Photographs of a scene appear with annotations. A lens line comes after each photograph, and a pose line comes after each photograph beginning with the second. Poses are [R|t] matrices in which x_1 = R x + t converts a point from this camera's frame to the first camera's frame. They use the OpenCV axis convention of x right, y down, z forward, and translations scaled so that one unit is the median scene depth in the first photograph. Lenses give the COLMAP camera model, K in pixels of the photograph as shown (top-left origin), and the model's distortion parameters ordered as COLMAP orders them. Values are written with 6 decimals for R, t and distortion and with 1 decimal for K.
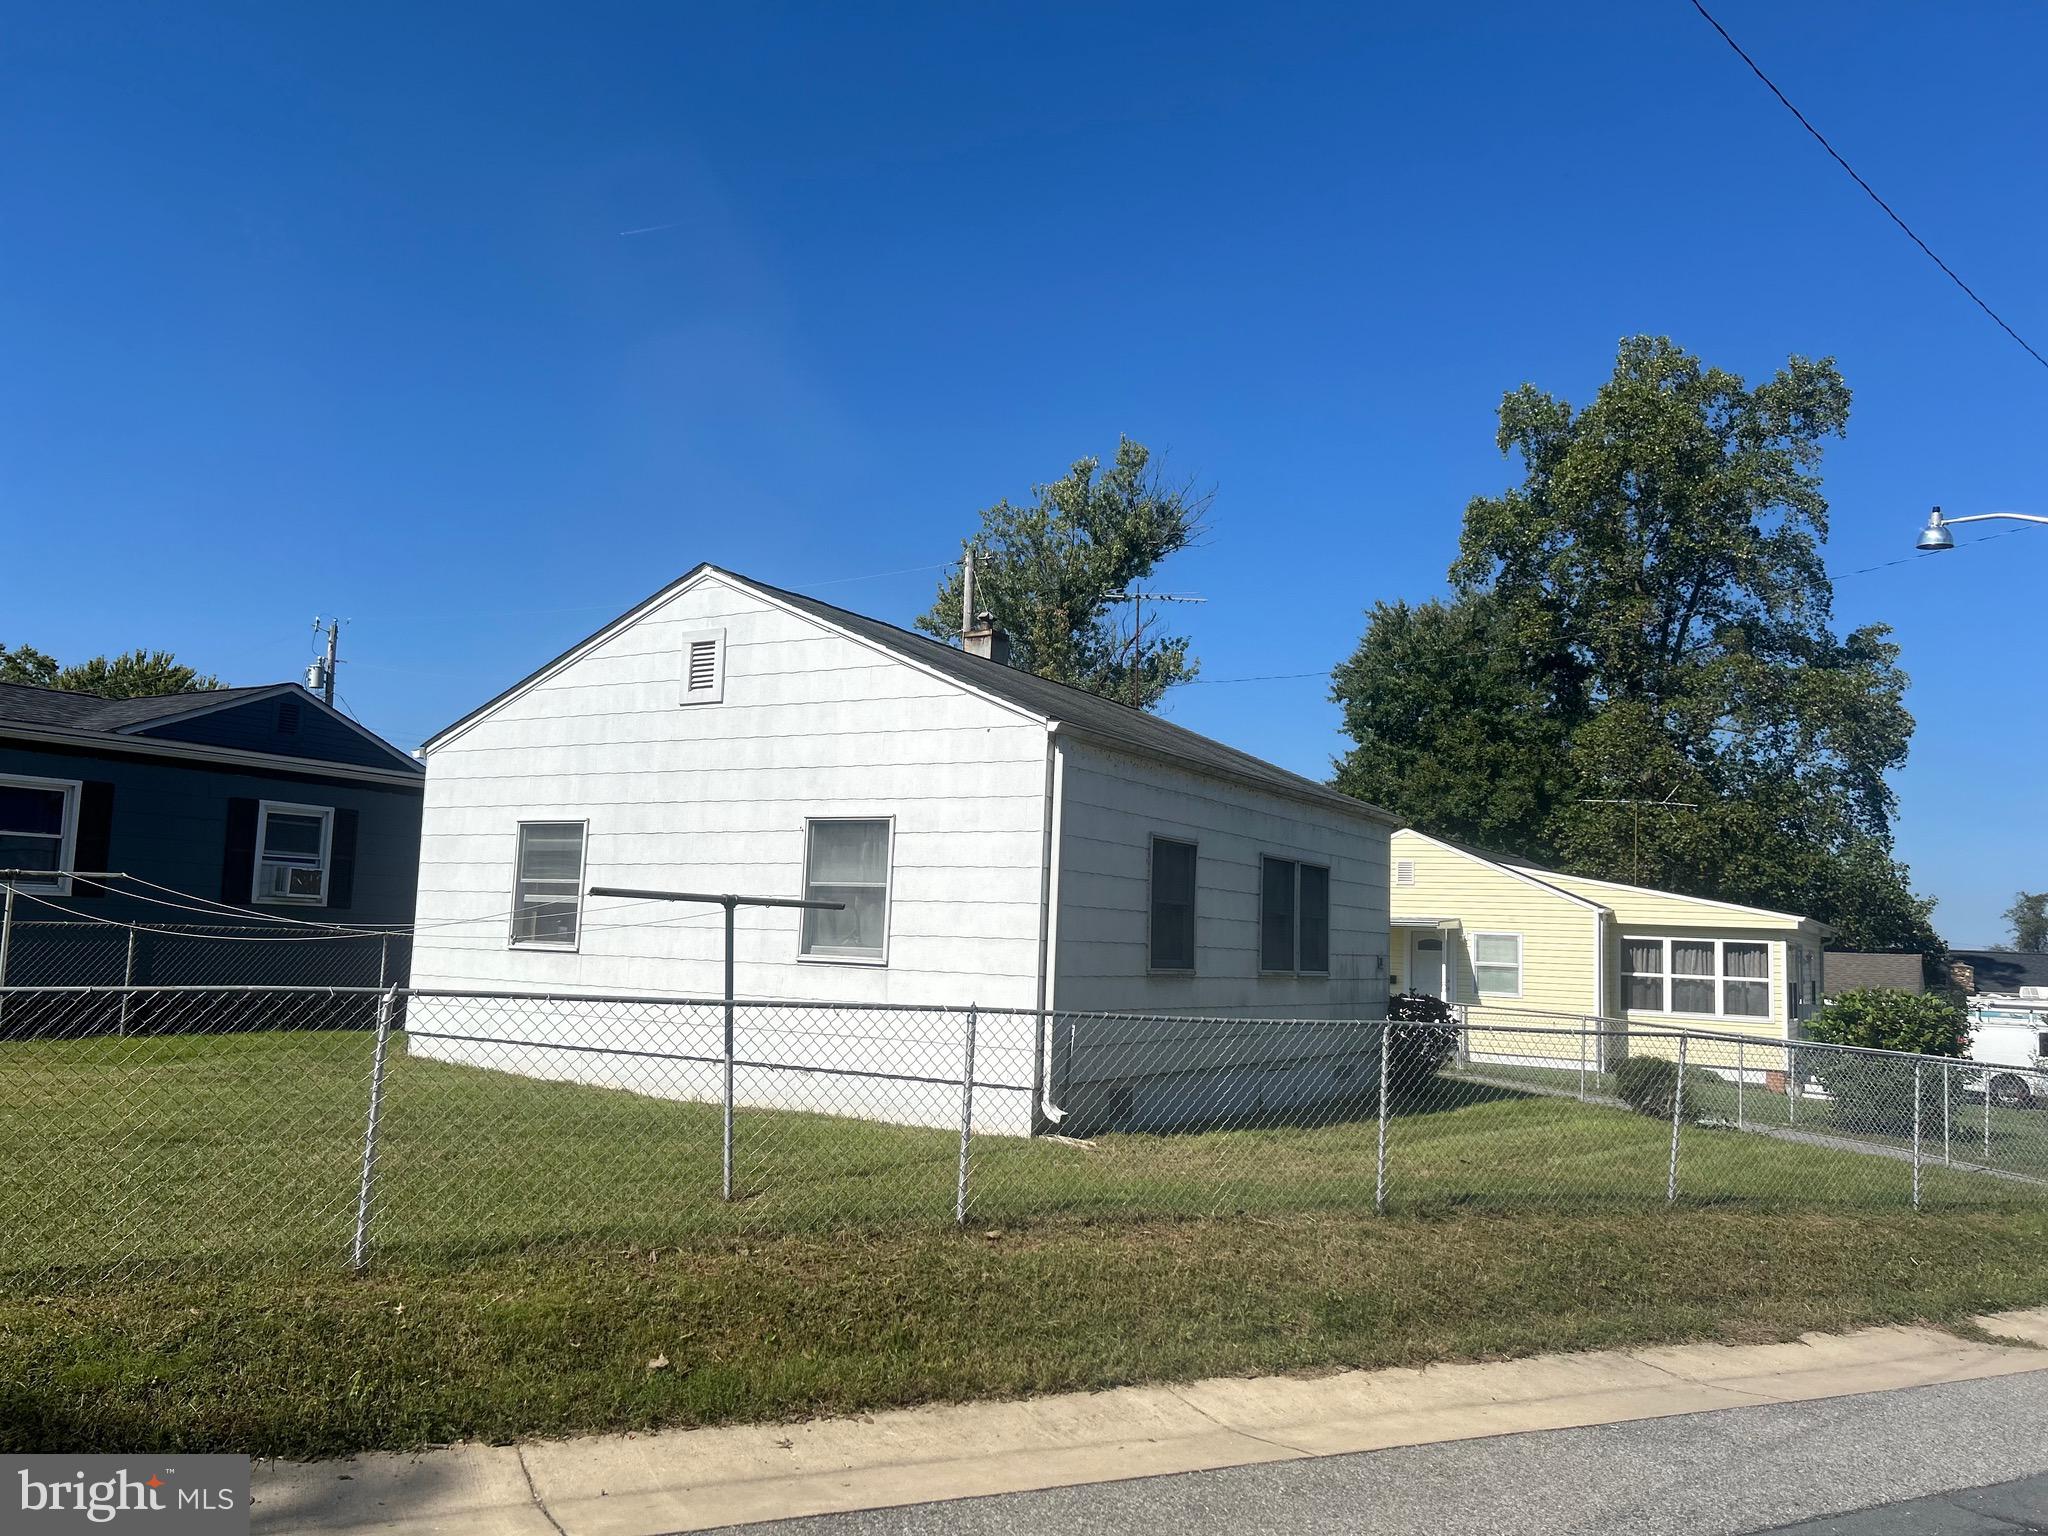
lens RADIAL K [[1527.5, 0, 1024.0], [0, 1527.5, 768.0], [0, 0, 1]] dist [0.101077, -0.229007]
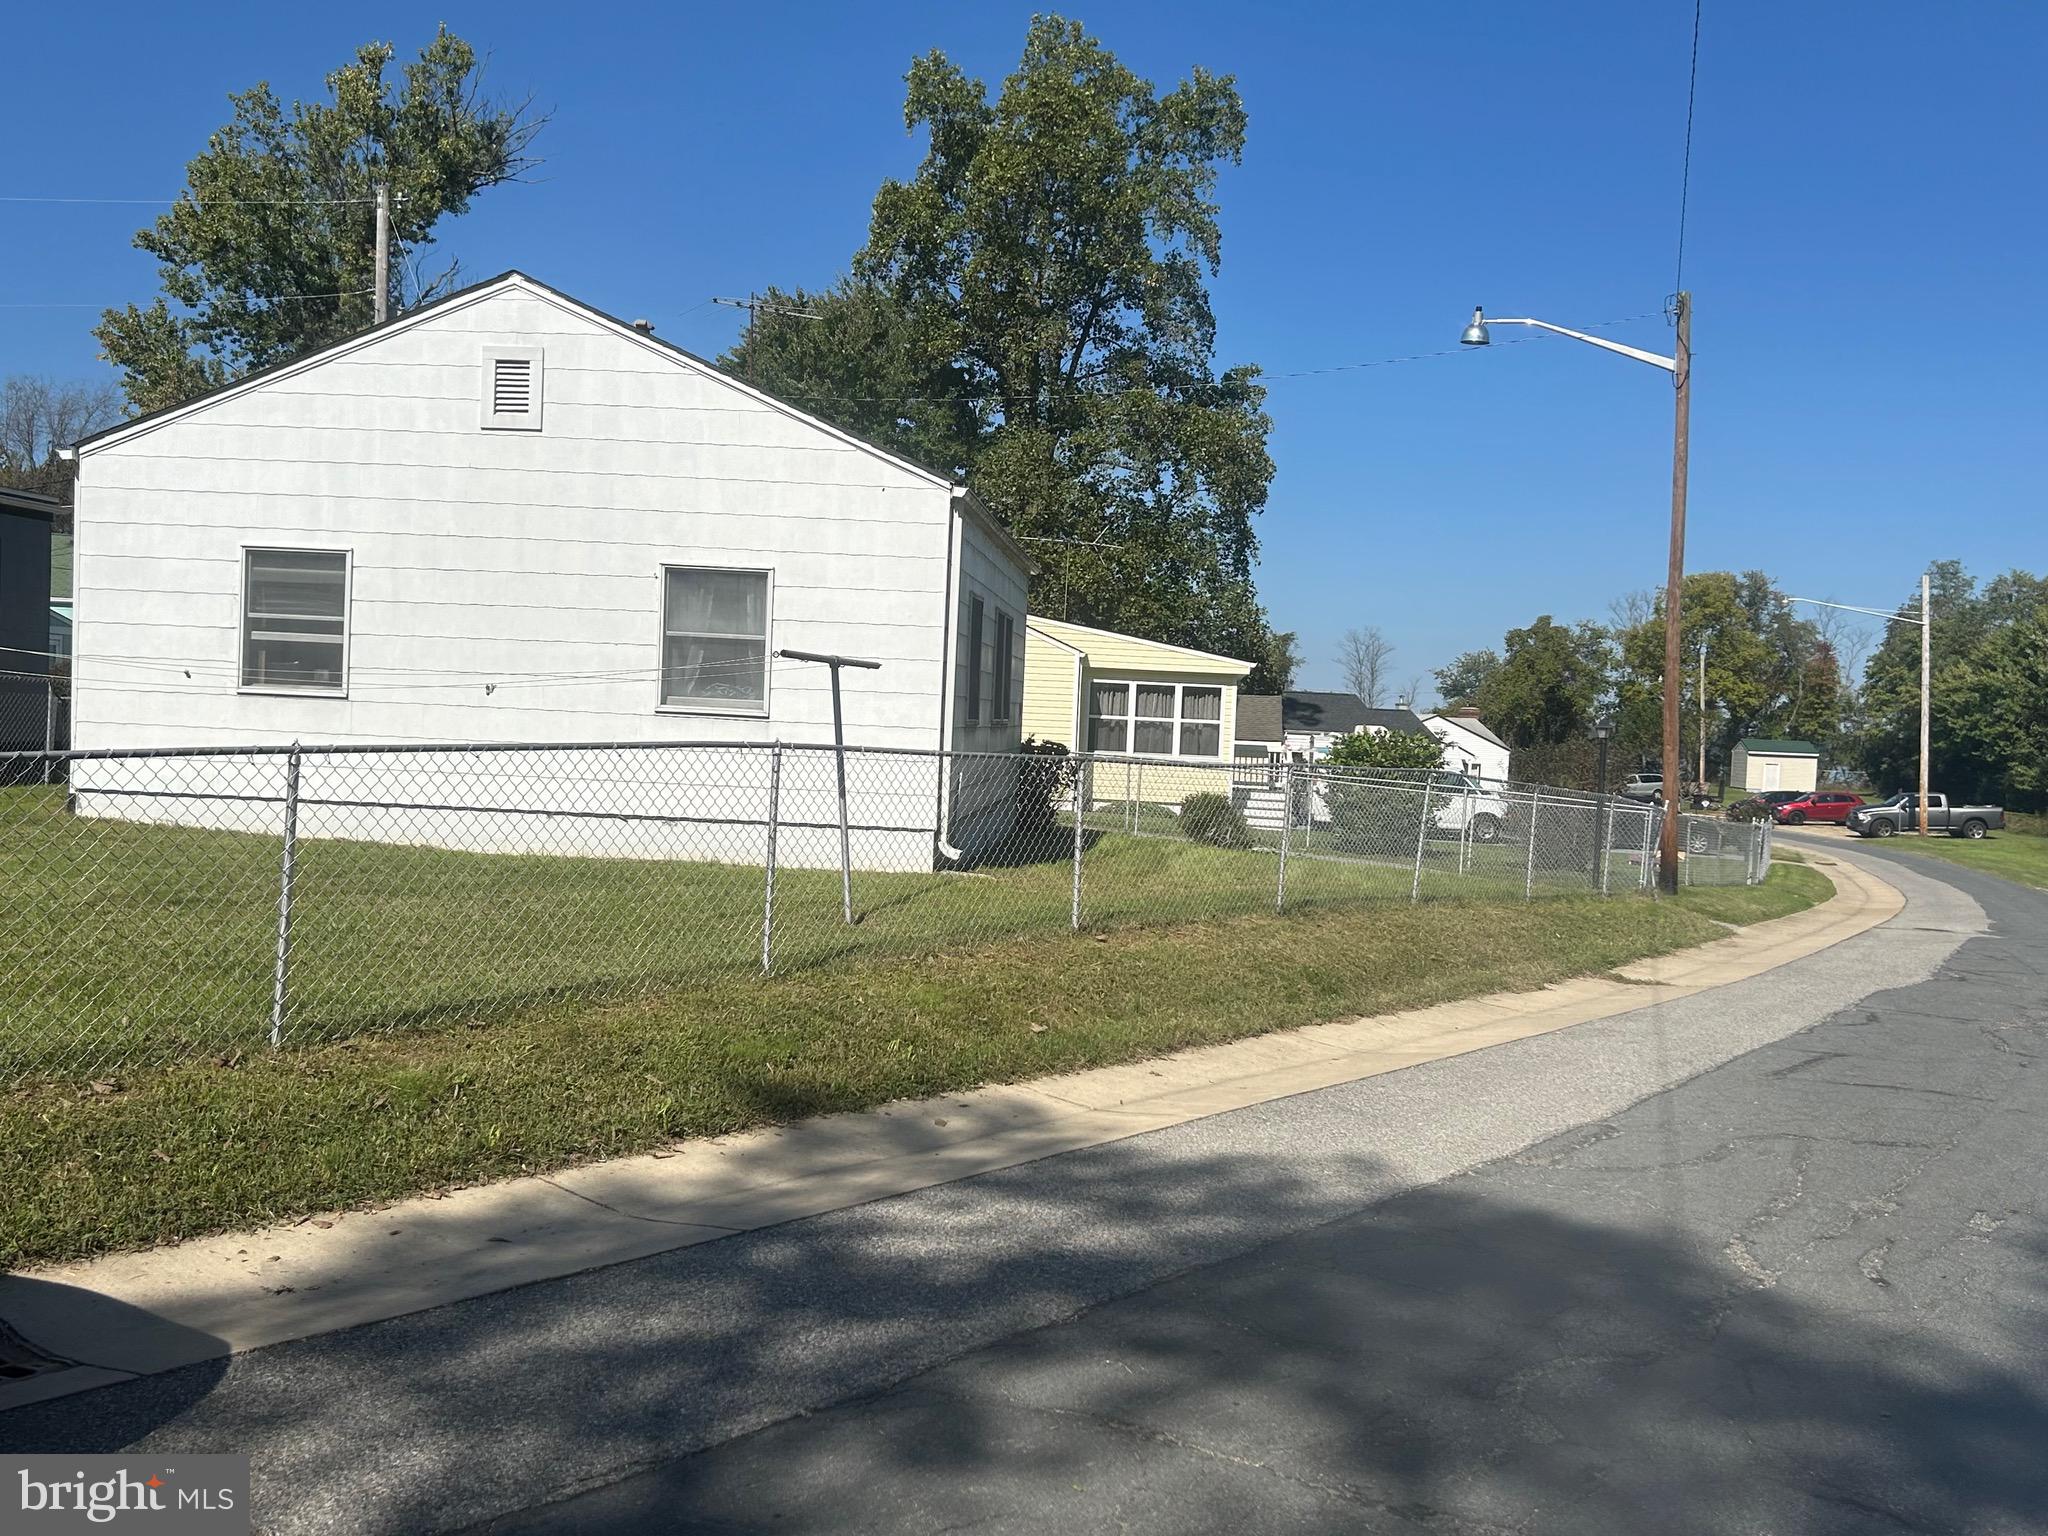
lens RADIAL K [[1918.3, 0, 1024.0], [0, 1918.3, 768.0], [0, 0, 1]] dist [0.075918, -0.172618]
pose [[0.885575, -0.011762, 0.464347, -0.435484], [-0.064029, 0.987045, 0.147115, -0.029068], [-0.460062, -0.160013, 0.873349, -0.158524]]
